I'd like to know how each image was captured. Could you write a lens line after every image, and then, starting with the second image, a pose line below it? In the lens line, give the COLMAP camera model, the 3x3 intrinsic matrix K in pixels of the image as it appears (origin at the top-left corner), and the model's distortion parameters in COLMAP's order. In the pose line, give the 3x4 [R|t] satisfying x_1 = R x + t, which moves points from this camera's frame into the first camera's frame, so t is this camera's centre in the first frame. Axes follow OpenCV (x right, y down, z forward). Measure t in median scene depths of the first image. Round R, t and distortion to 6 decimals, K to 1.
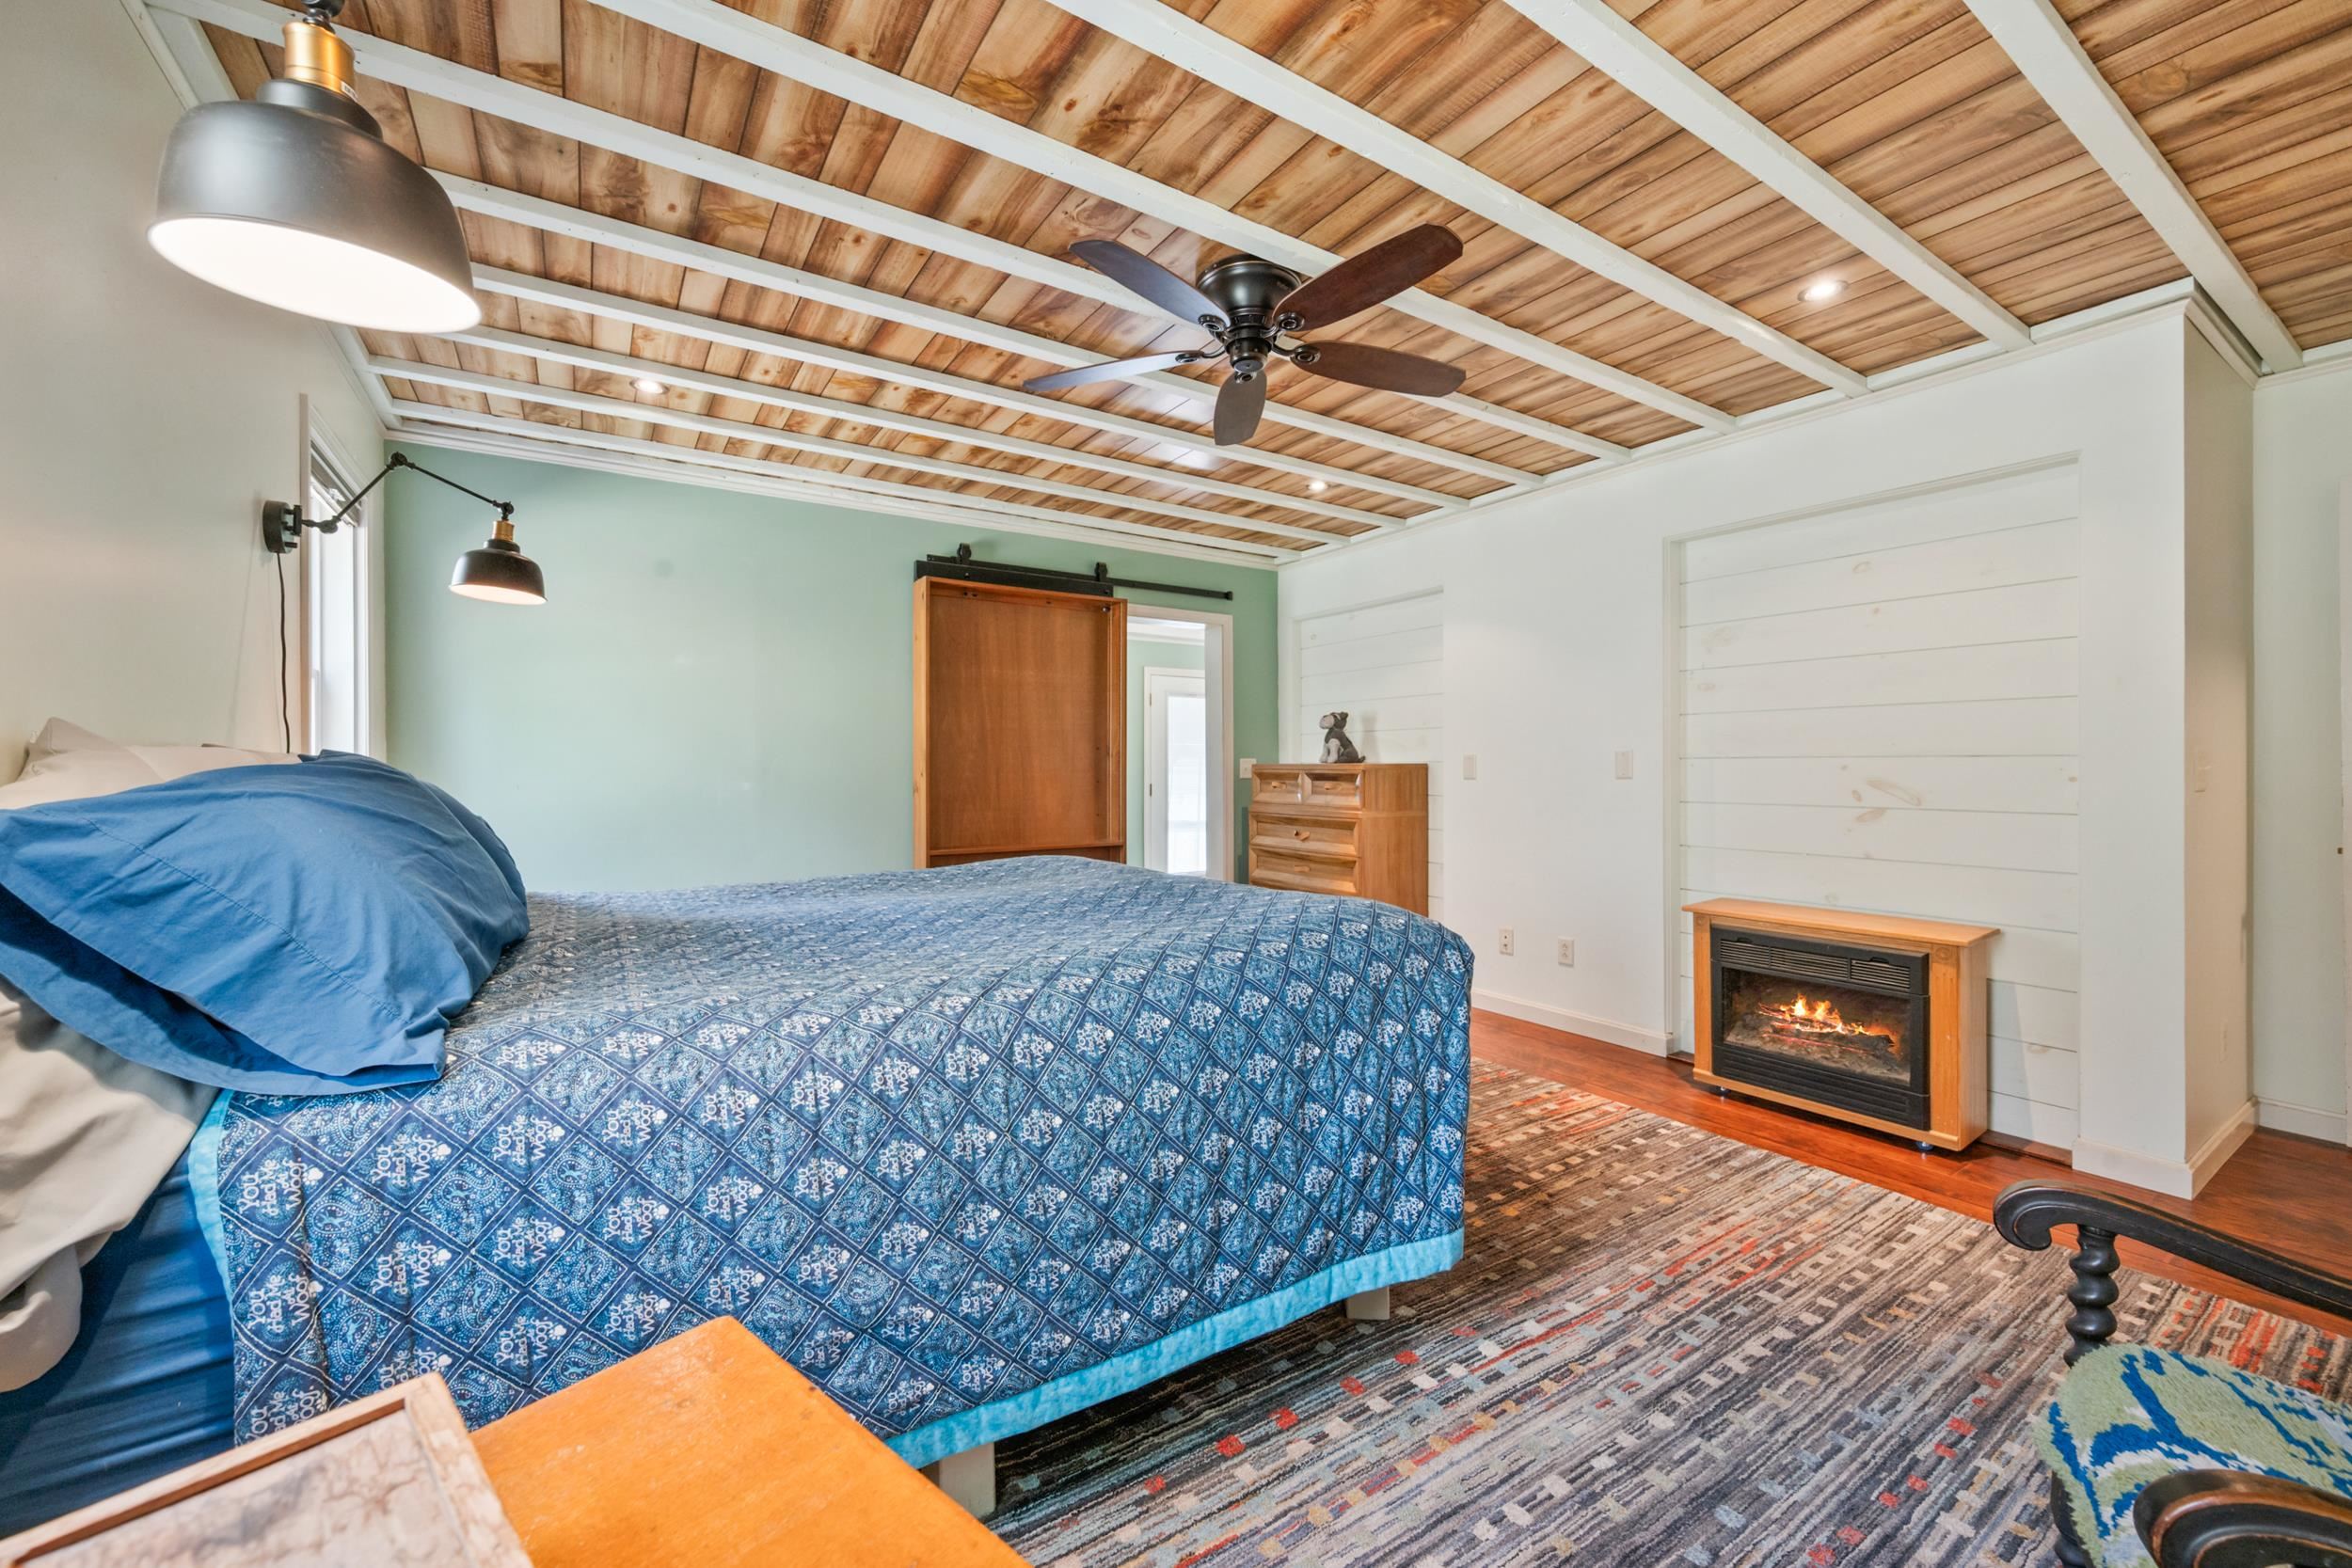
lens RADIAL K [[924.5, 0, 1185.9], [0, 924.5, 768.8], [0, 0, 1]] dist [-0.001387, 0.000414]
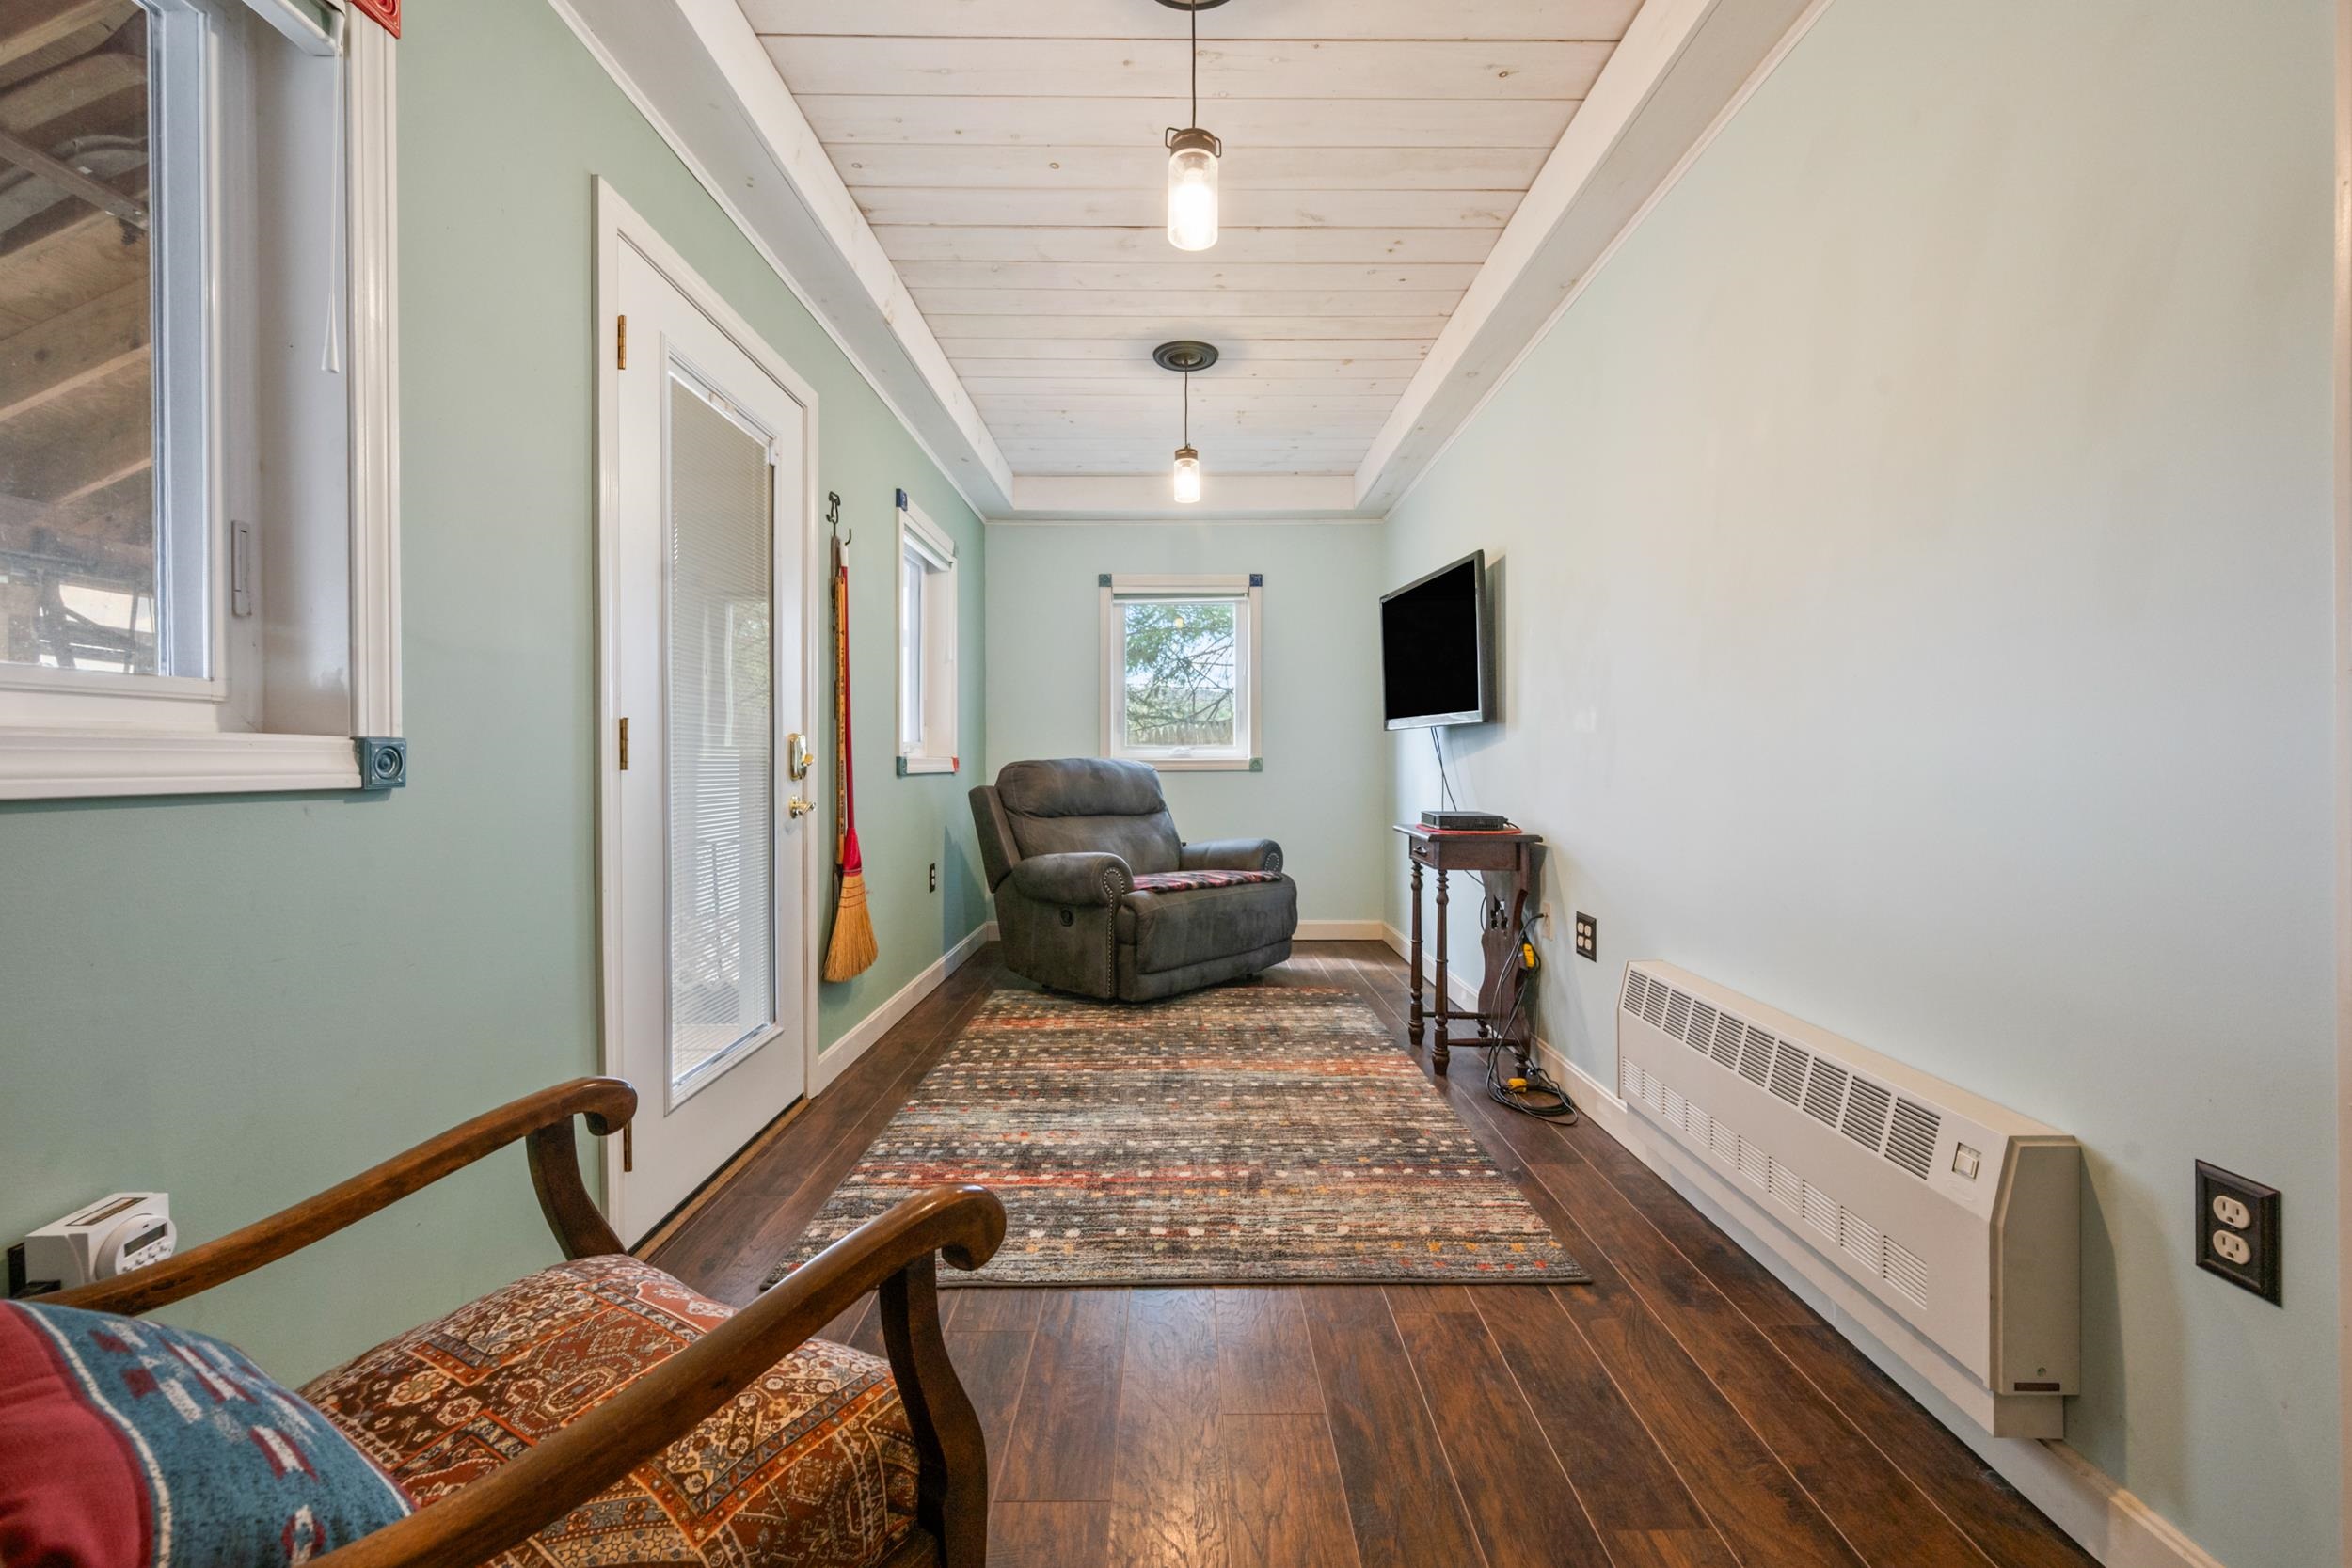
lens RADIAL K [[924.5, 0, 1185.9], [0, 924.5, 768.8], [0, 0, 1]] dist [-0.001387, 0.000414]
pose [[-0.842332, 0.000393, 0.538960, -0.782876], [0.001264, 0.999998, 0.001245, -0.086081], [-0.538958, 0.001730, -0.842331, 2.167366]]
